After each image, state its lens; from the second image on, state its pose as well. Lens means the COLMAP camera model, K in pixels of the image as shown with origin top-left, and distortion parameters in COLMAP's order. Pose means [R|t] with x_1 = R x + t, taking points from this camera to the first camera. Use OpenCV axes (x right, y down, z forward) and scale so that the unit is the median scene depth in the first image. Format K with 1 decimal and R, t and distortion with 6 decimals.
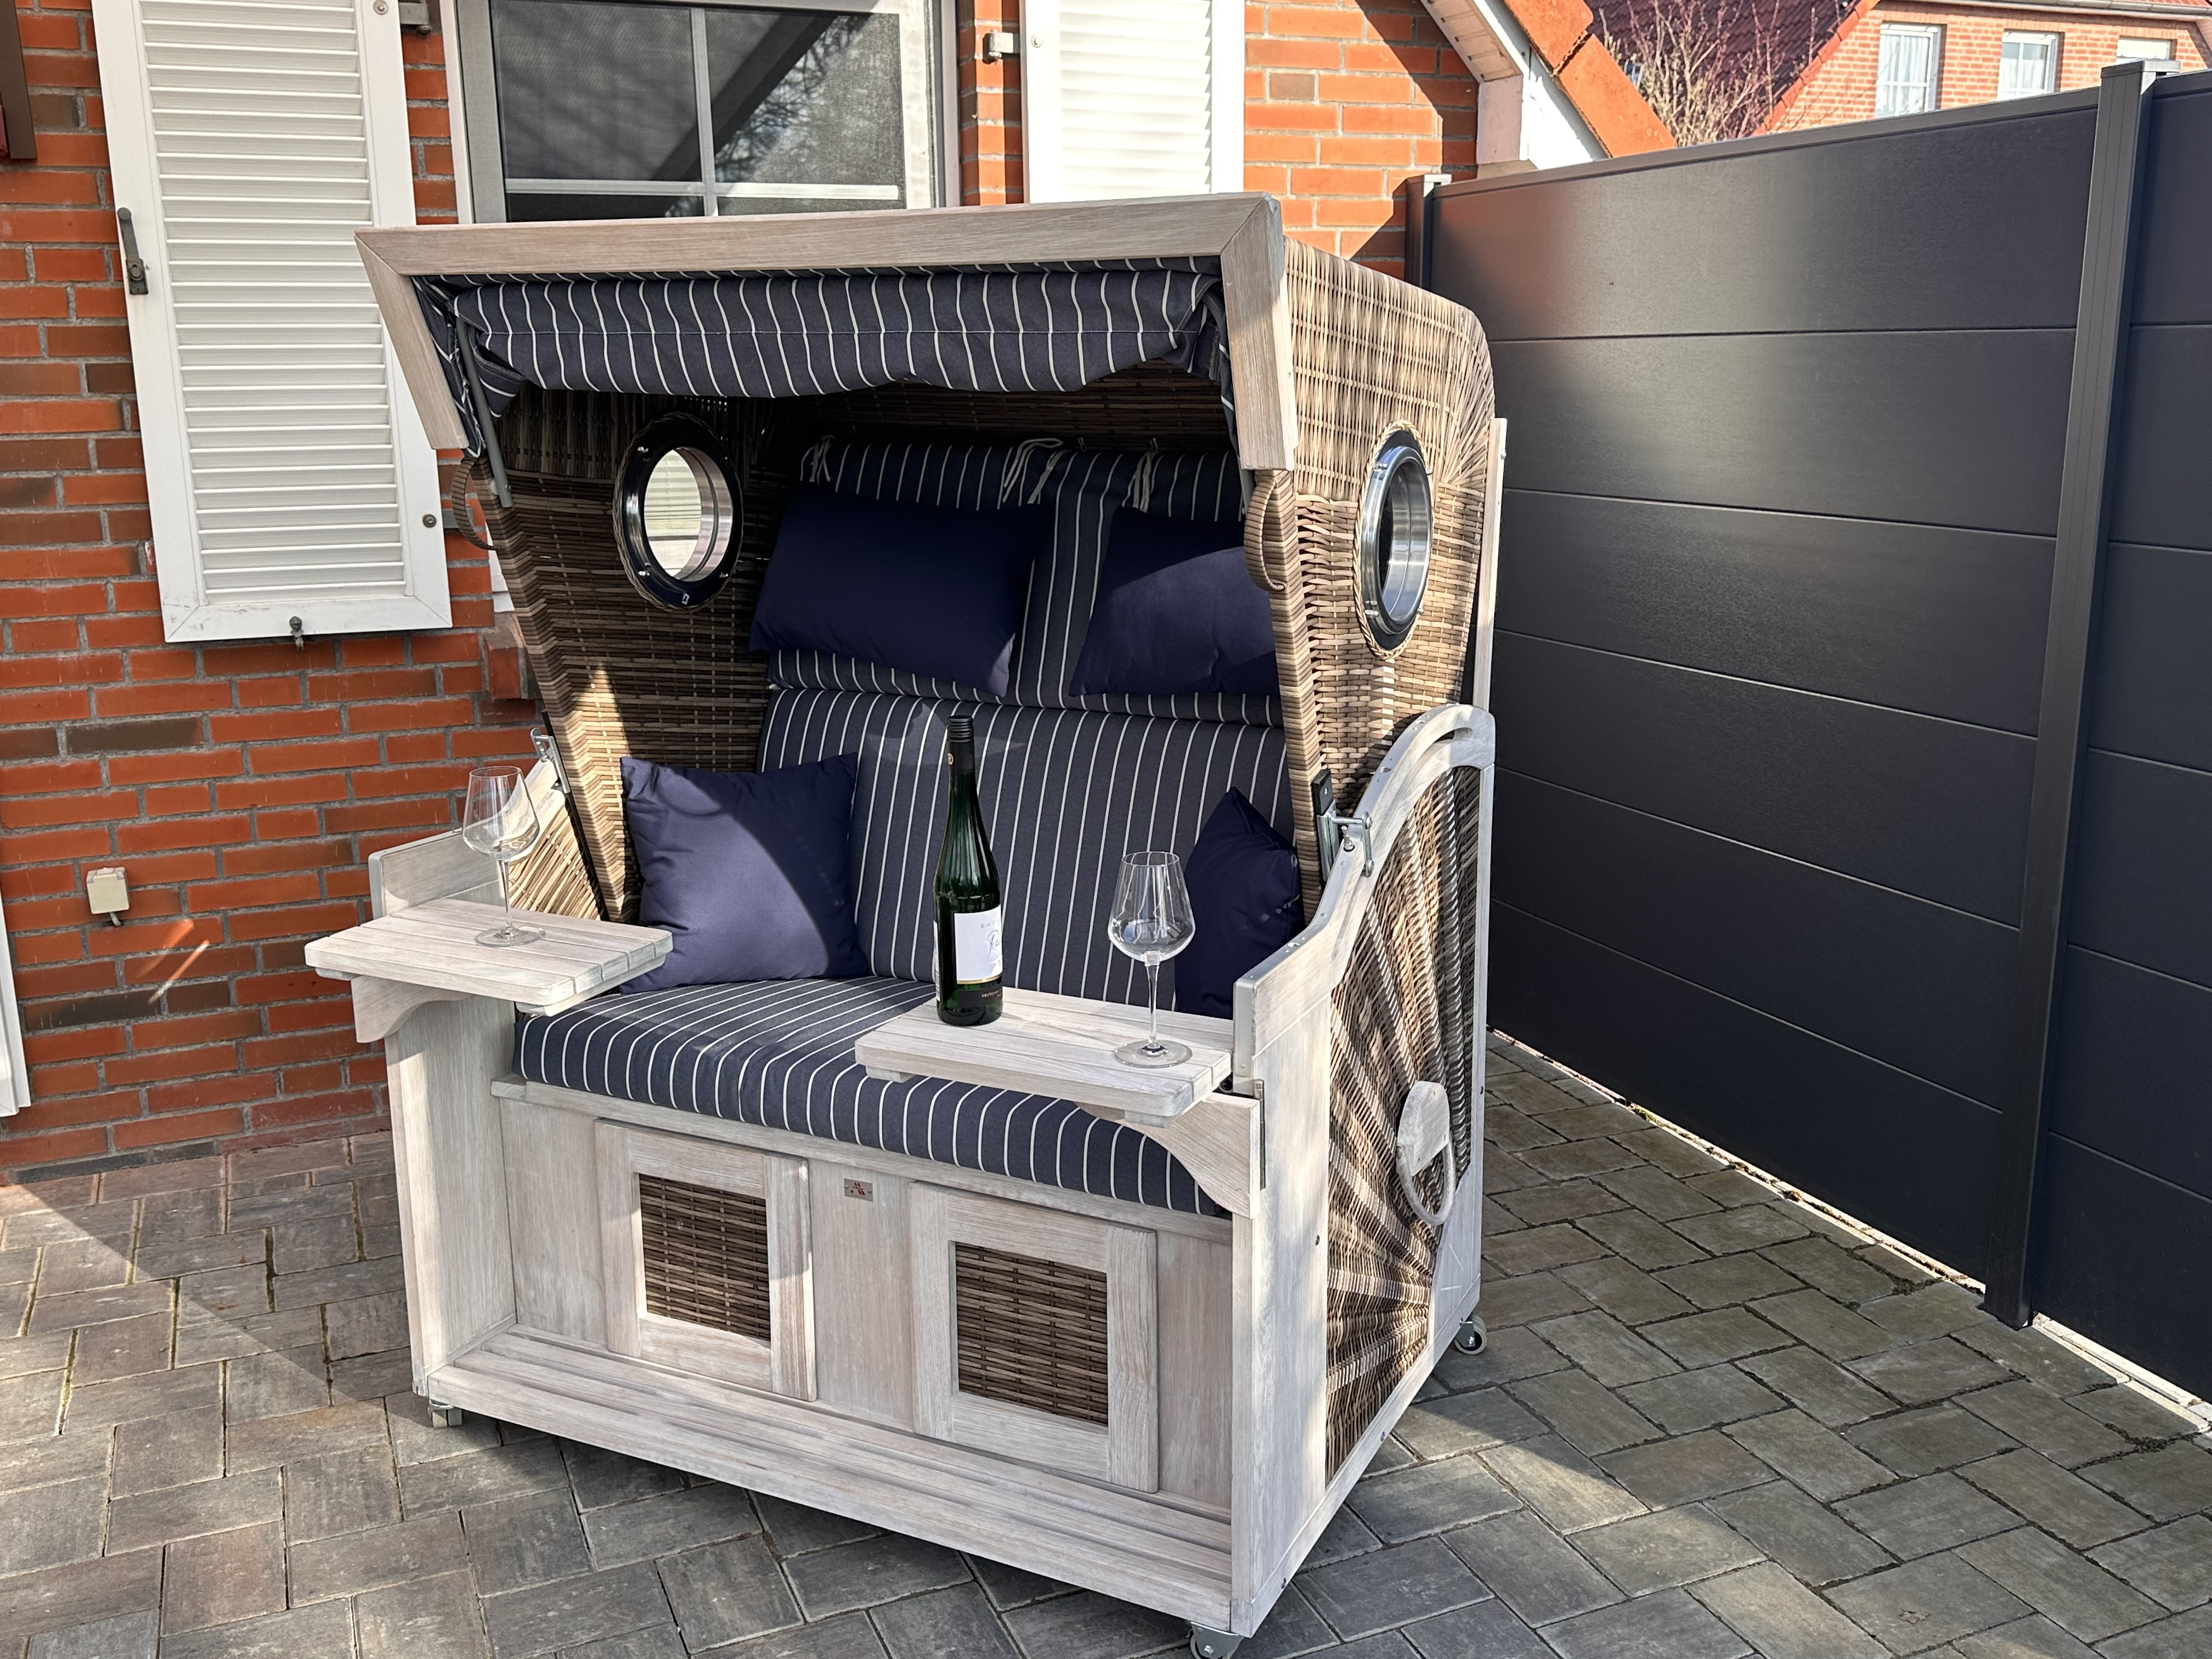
lens RADIAL K [[2070.3, 0, 1092.0], [0, 2070.3, 838.9], [0, 0, 1]] dist [0.056400, 0.000000]
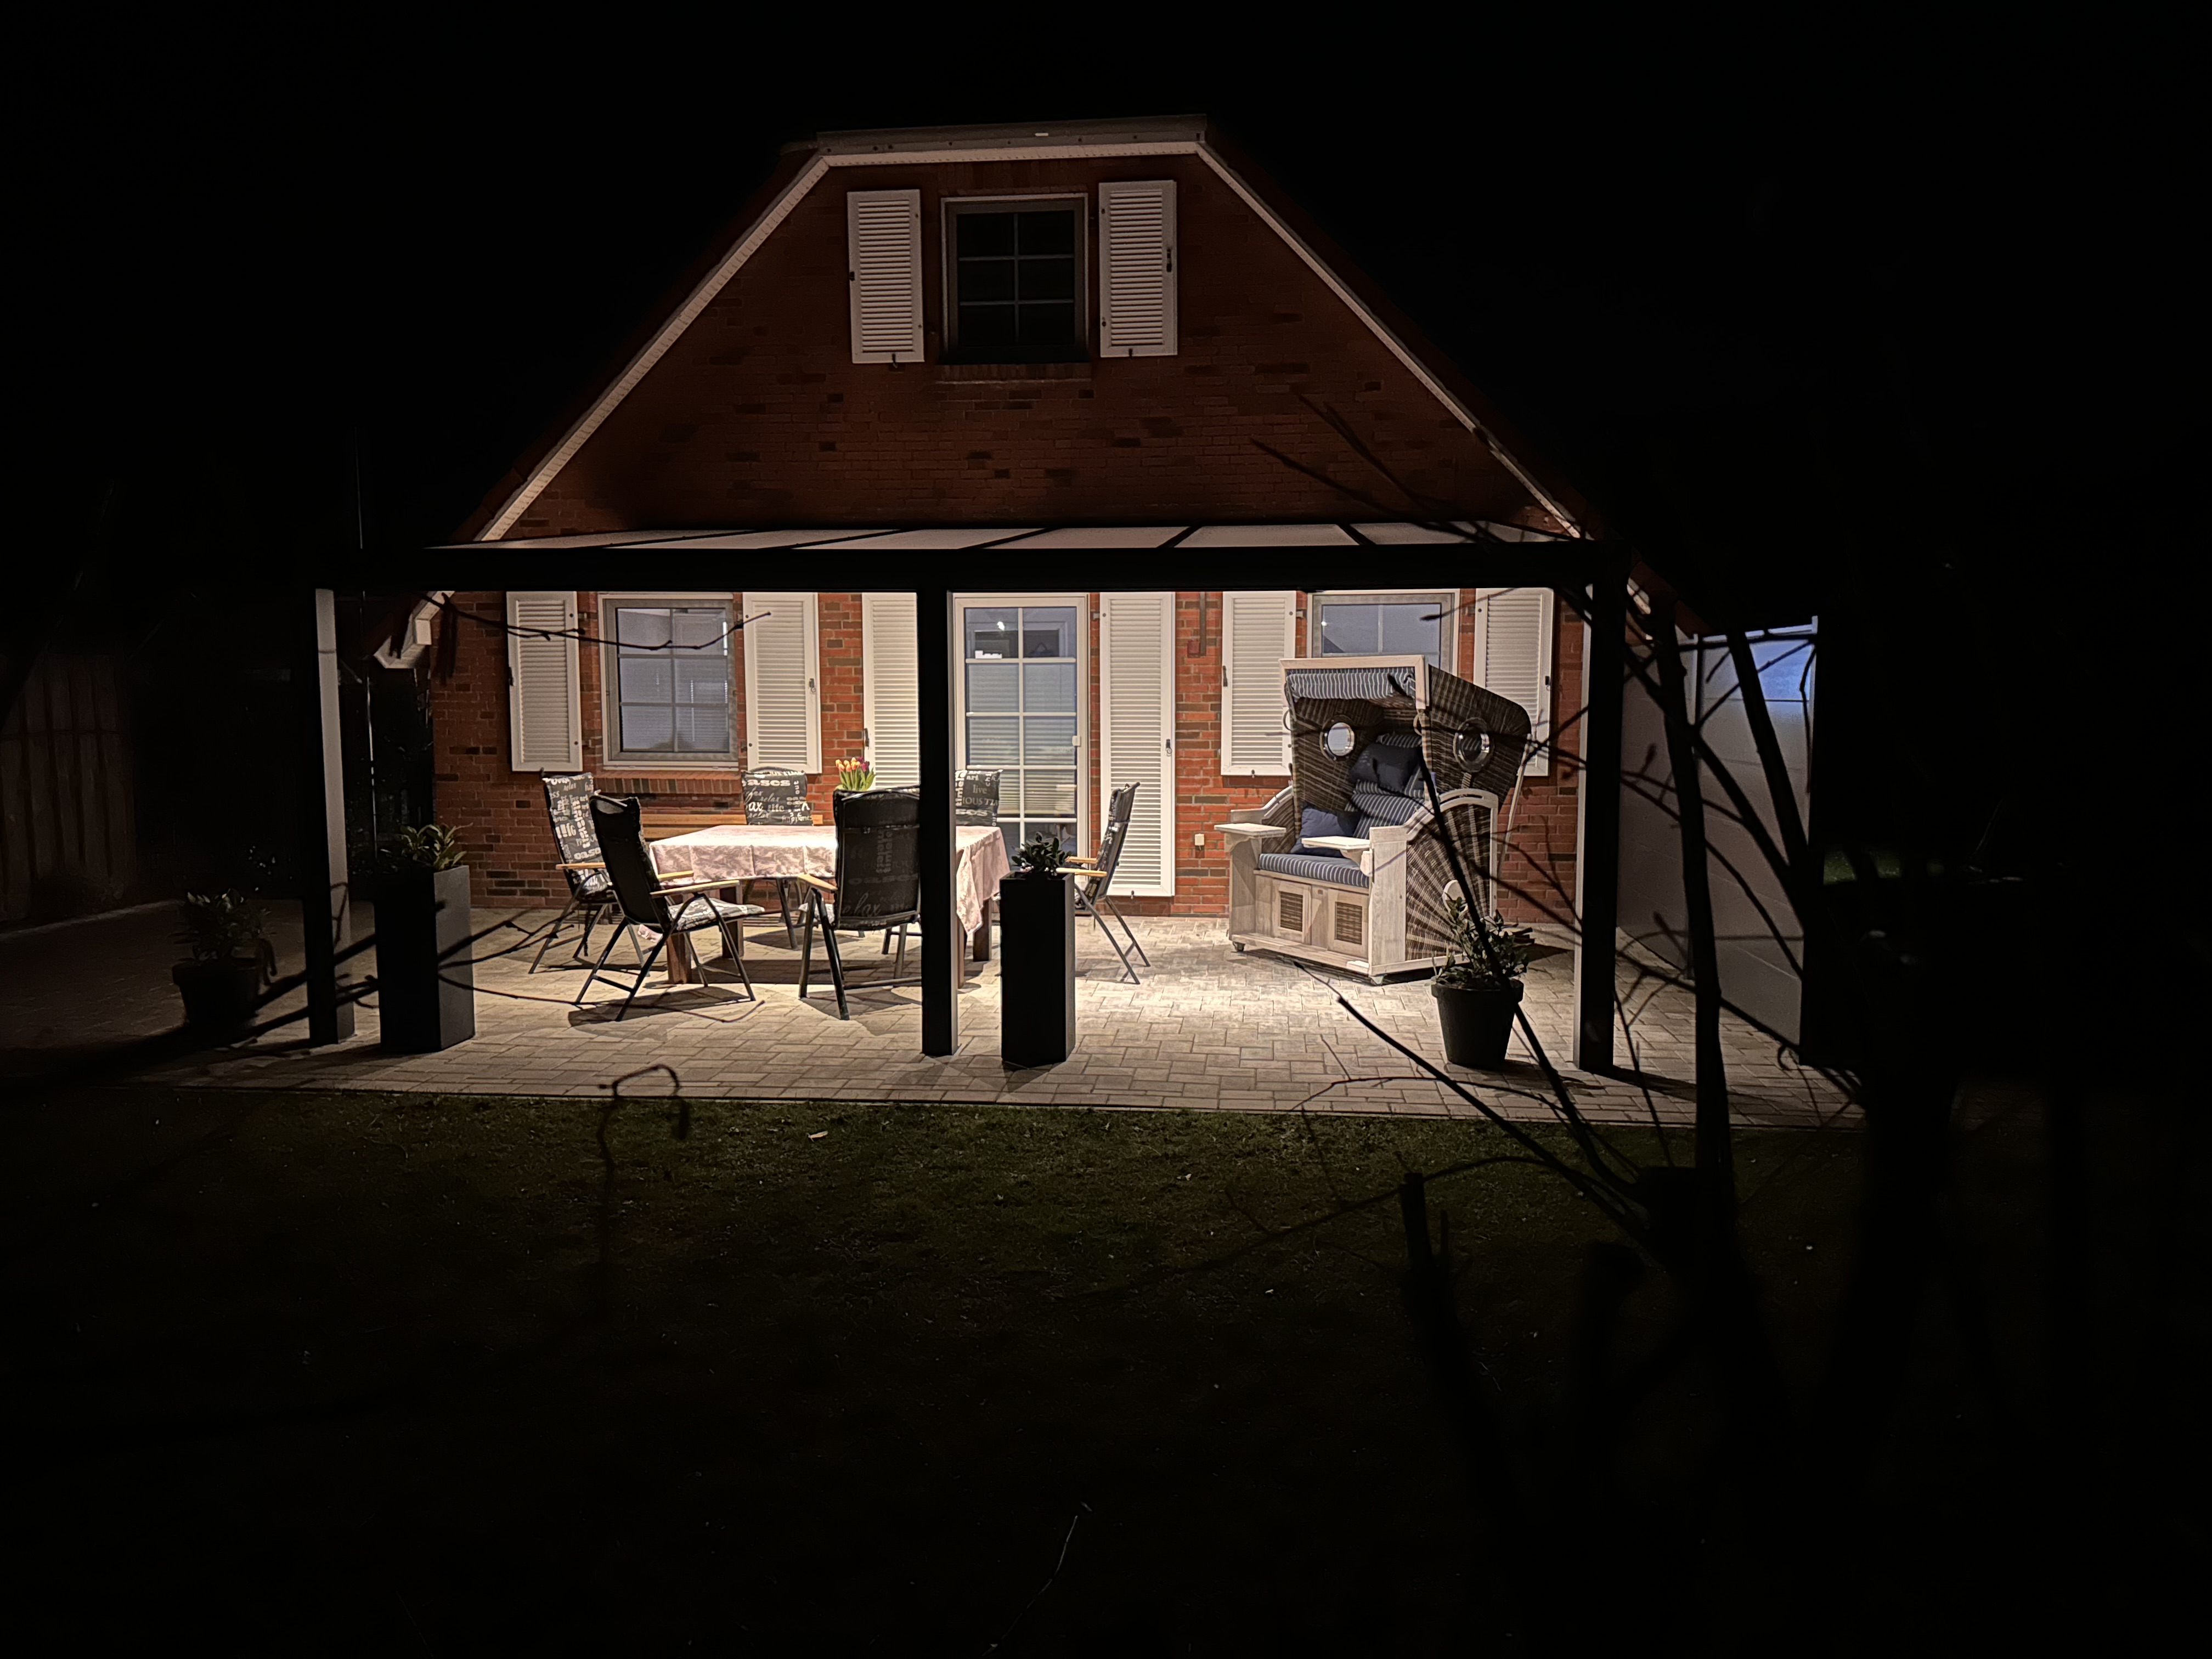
lens RADIAL K [[1546.0, 0, 1119.3], [0, 1546.0, 835.9], [0, 0, 1]] dist [0.085408, -0.000869]
pose [[0.877847, 0.057204, -0.475512, 0.748675], [-0.119623, 0.987562, -0.102035, 0.328748], [0.463761, 0.146454, 0.873772, -1.545100]]
